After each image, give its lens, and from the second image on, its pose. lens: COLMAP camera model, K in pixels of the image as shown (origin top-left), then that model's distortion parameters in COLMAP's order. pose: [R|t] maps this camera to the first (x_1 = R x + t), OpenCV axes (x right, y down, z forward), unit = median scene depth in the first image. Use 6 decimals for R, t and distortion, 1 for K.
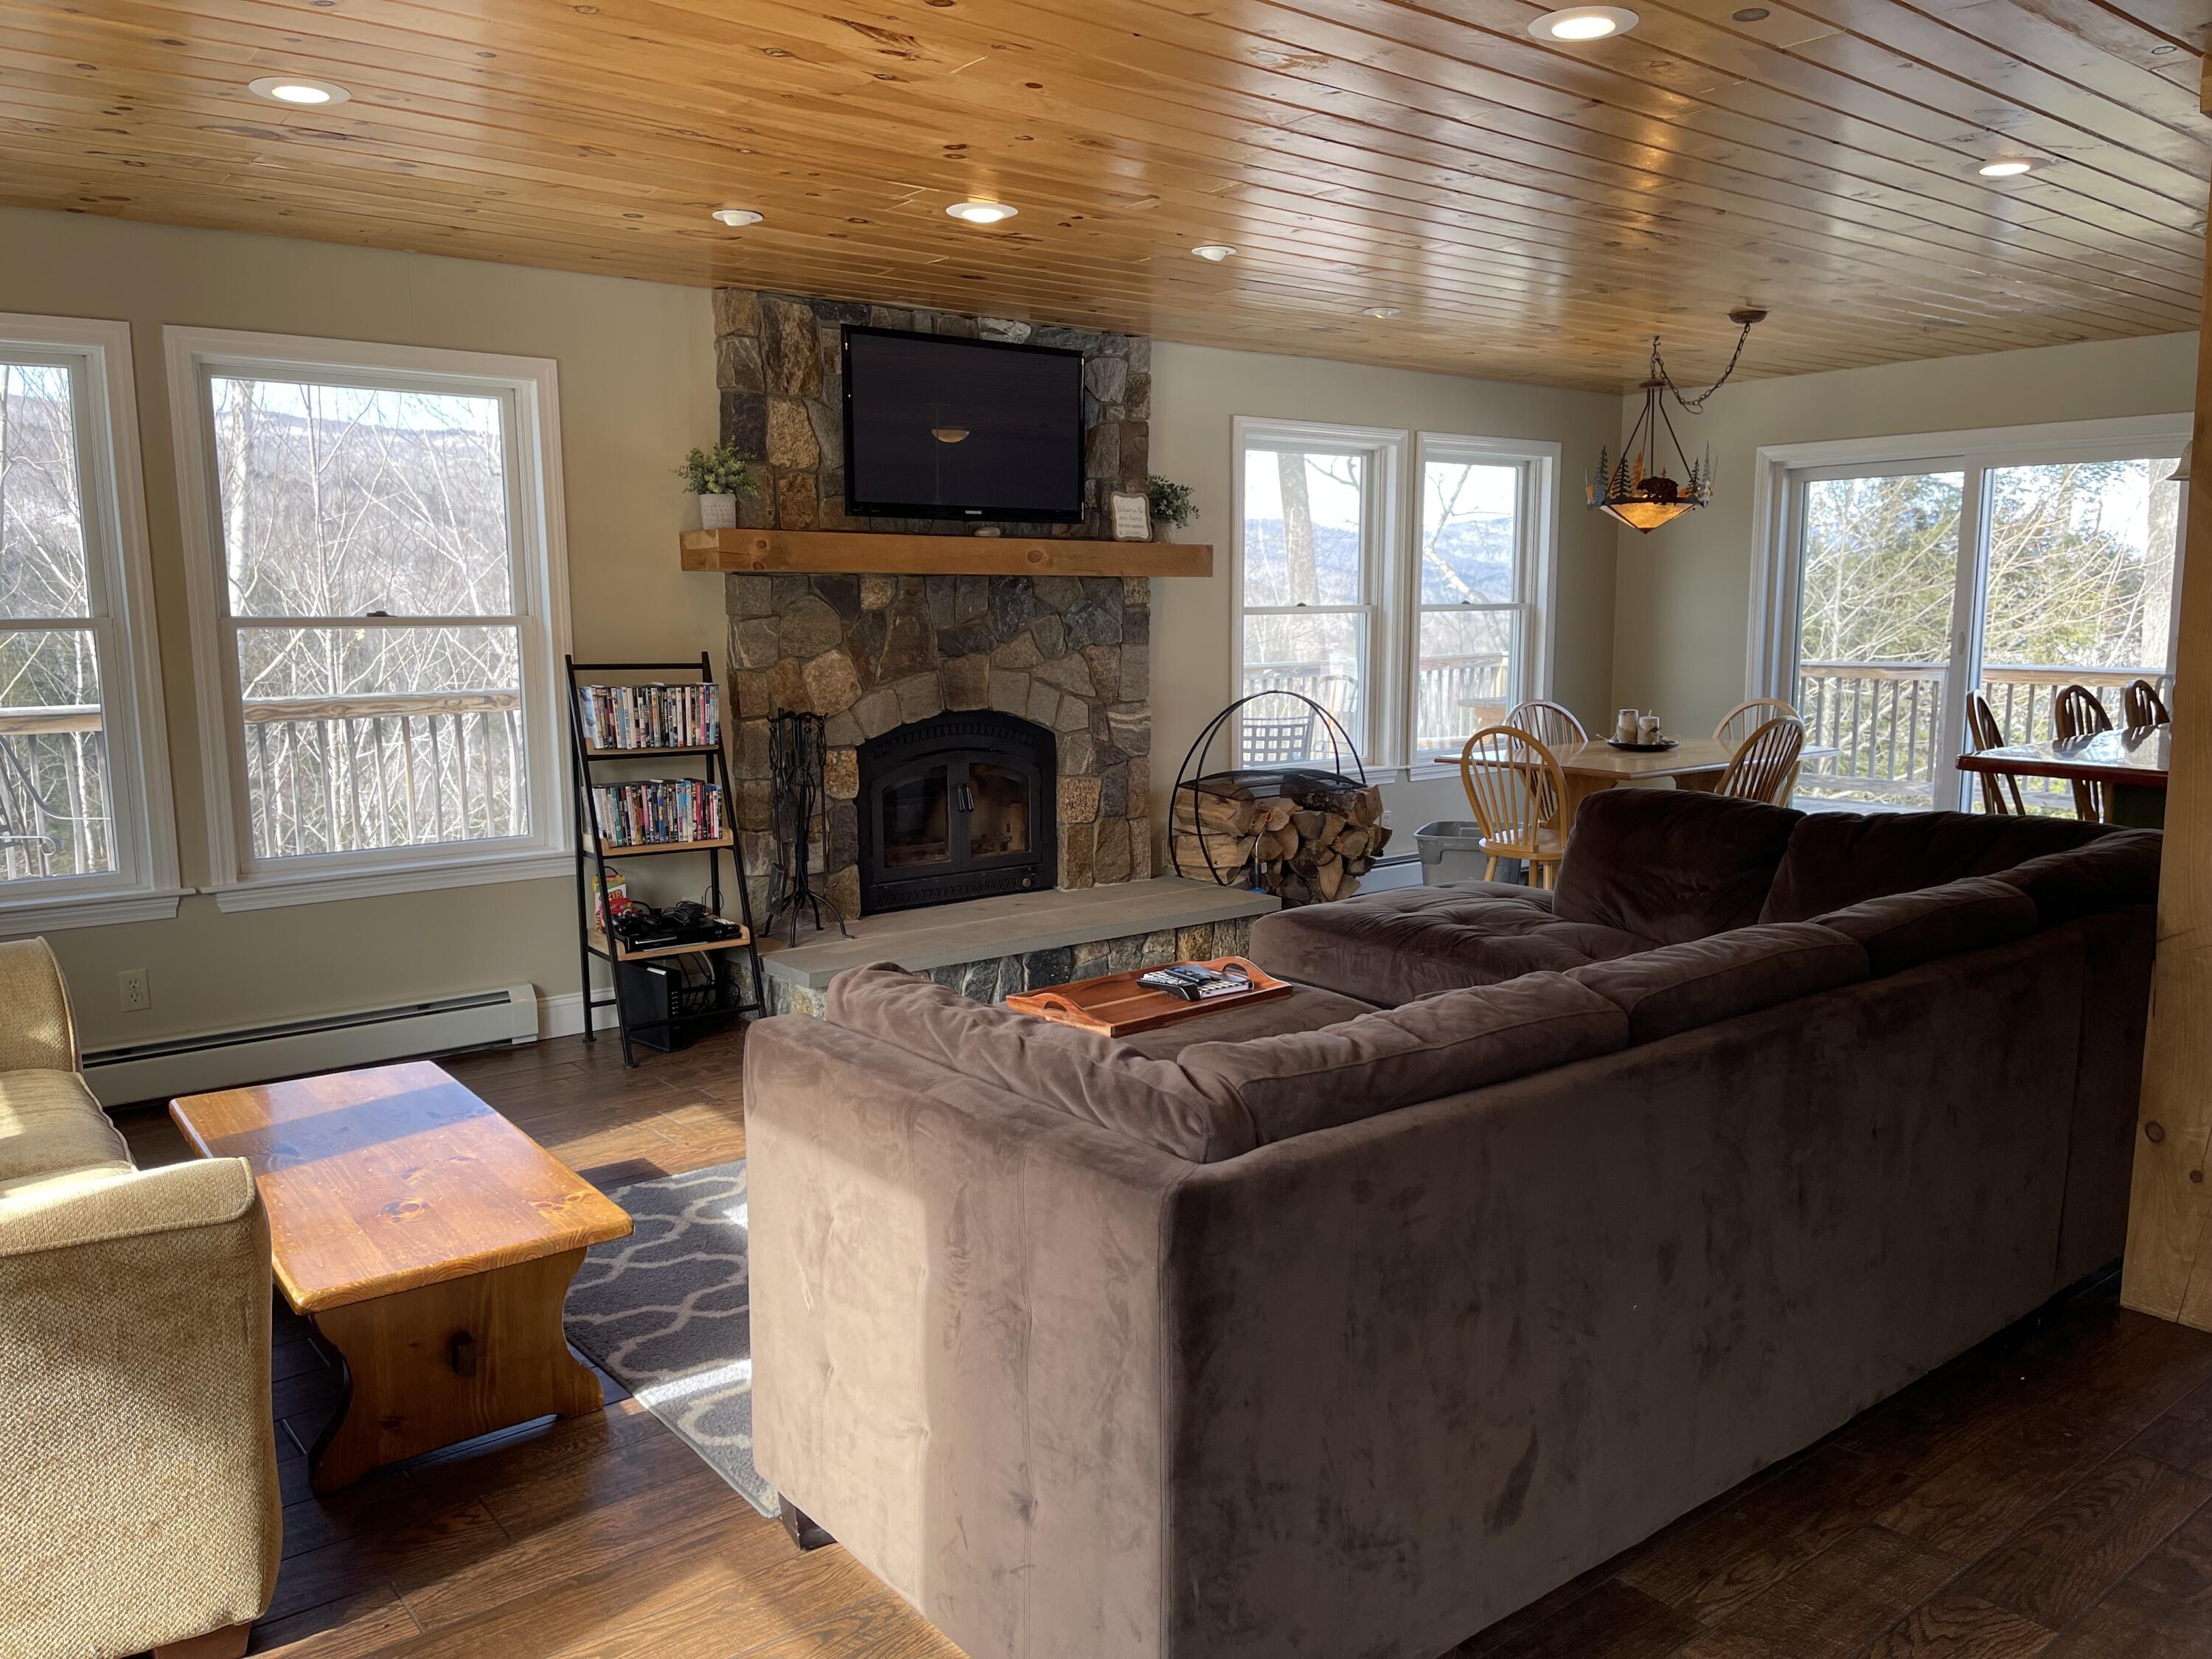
lens RADIAL K [[1659.7, 0, 1092.2], [0, 1659.7, 829.5], [0, 0, 1]] dist [0.010830, -0.008184]
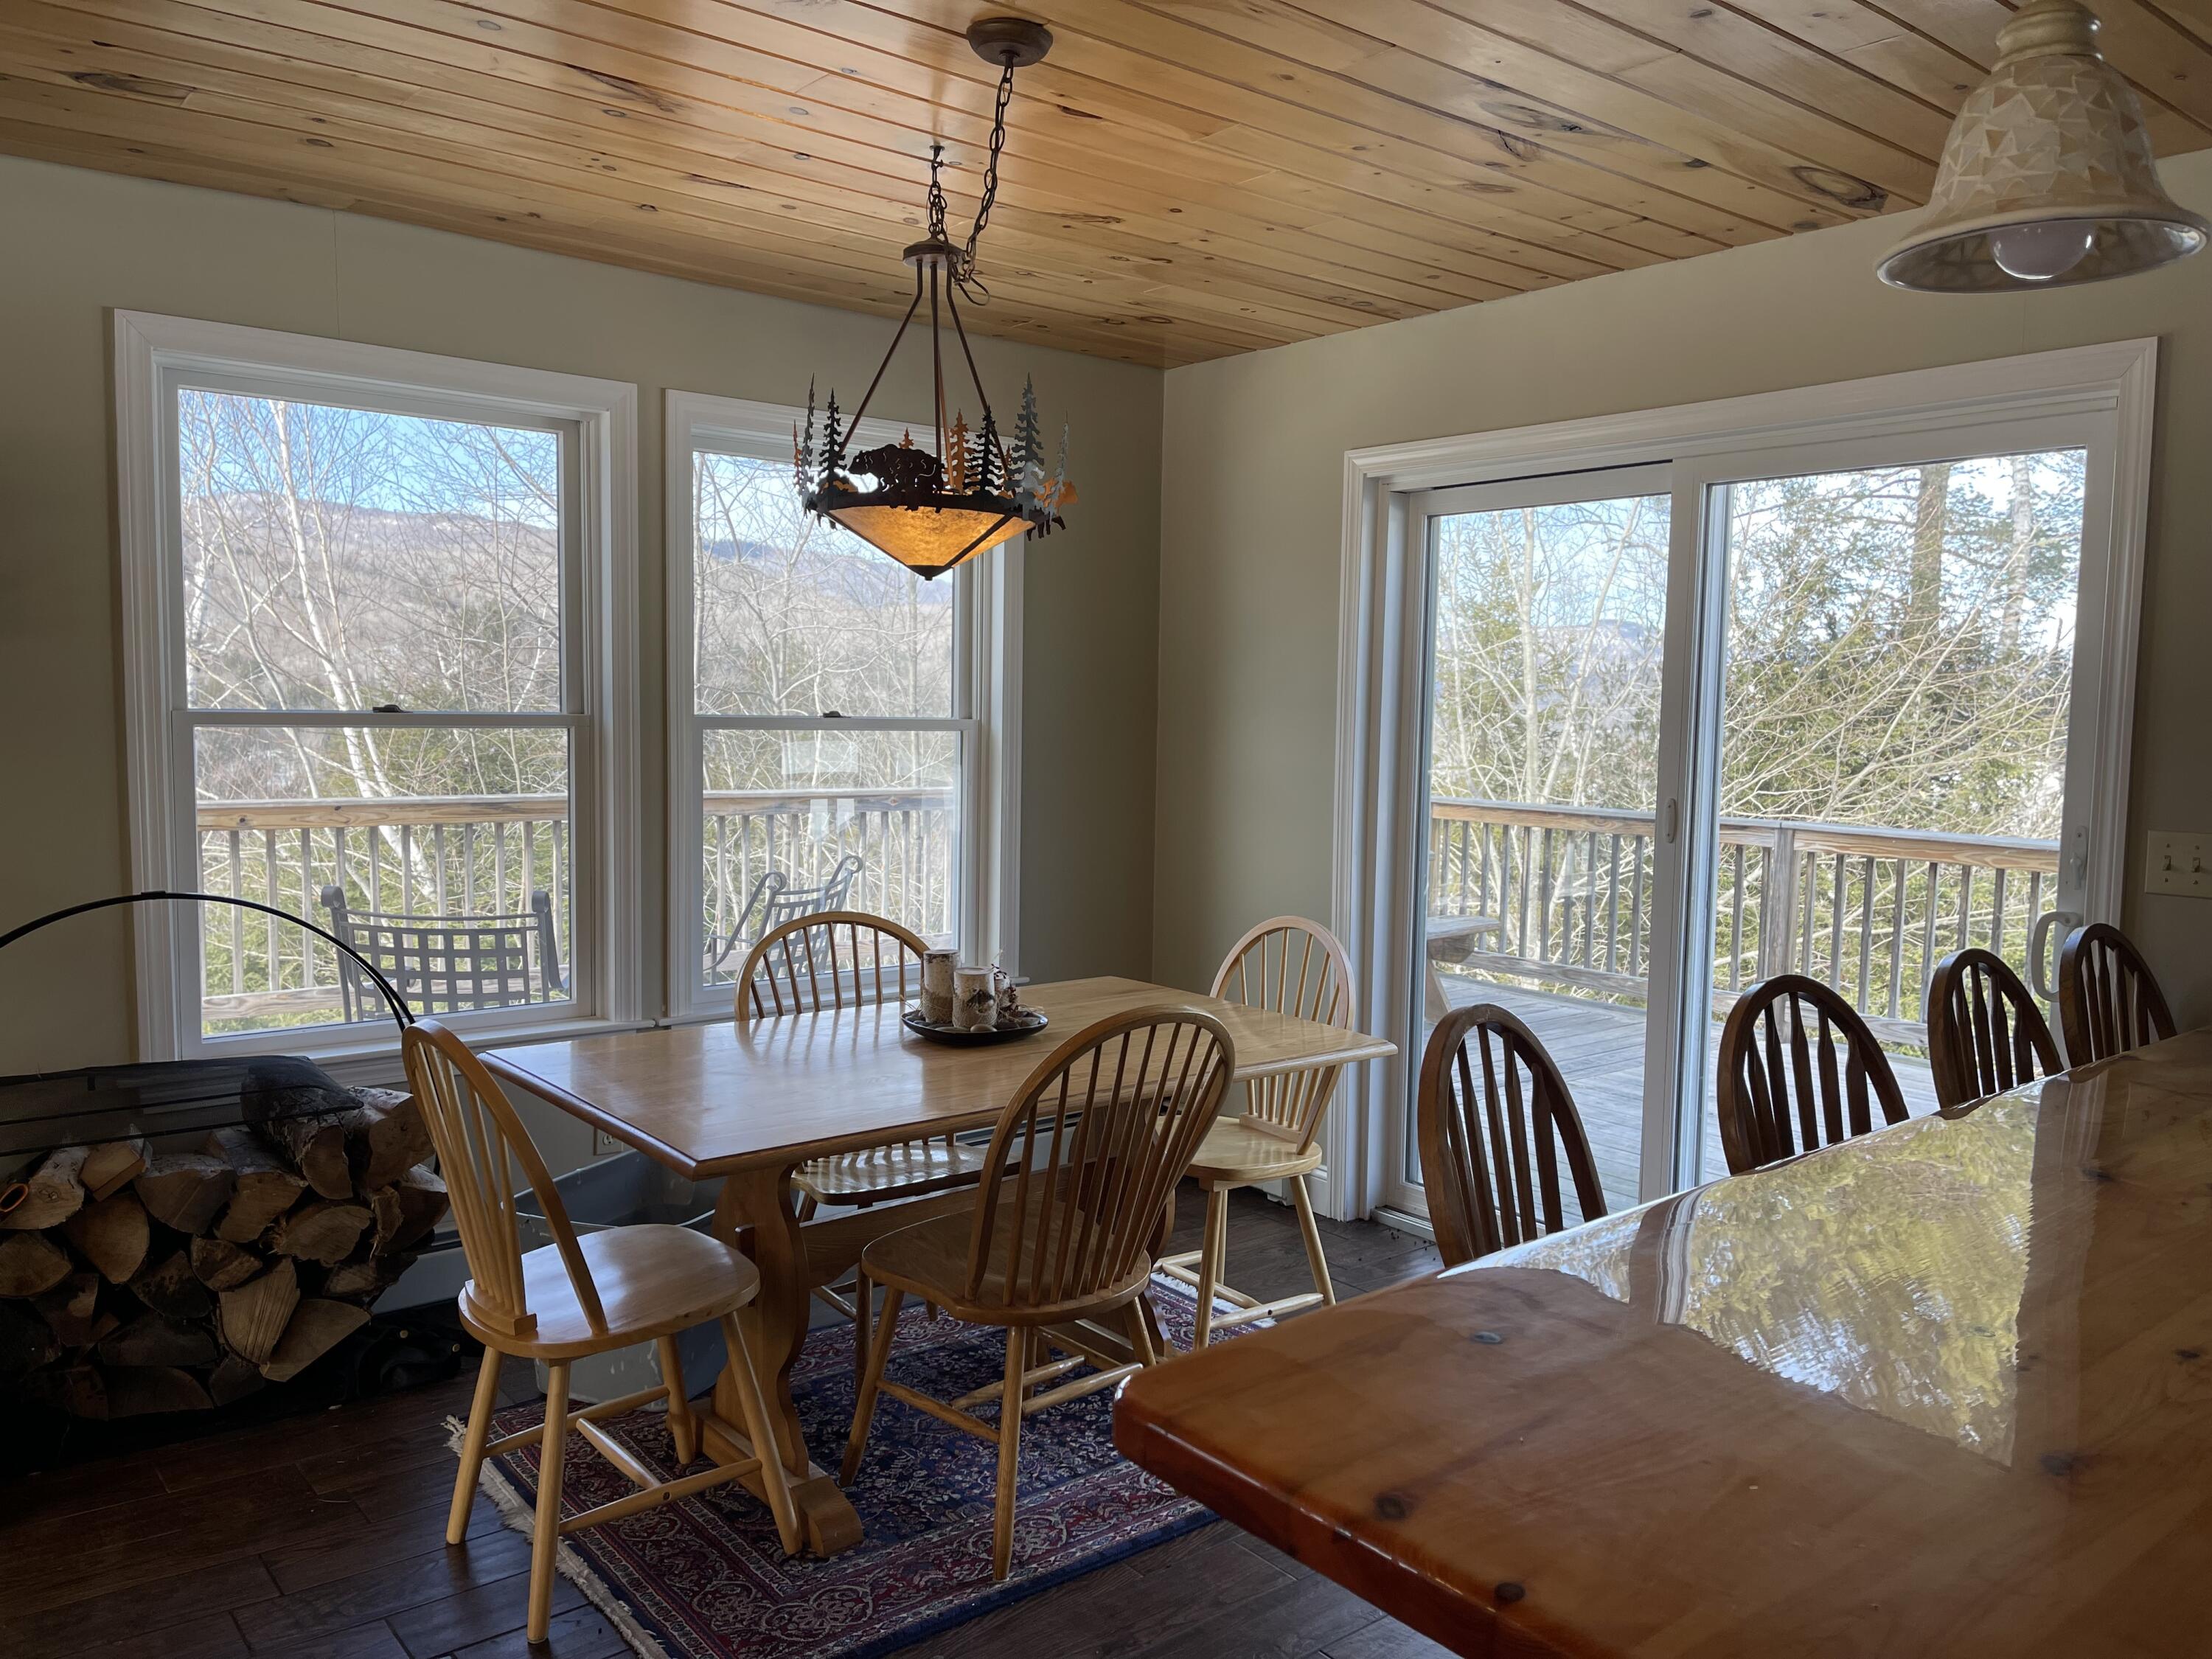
lens RADIAL K [[1659.7, 0, 1118.2], [0, 1659.7, 828.8], [0, 0, 1]] dist [0.010830, -0.008184]
pose [[0.999403, 0.027545, 0.020852, 0.329182], [-0.026310, 0.998007, -0.057364, -0.074687], [-0.022390, 0.056781, 0.998136, 0.479620]]
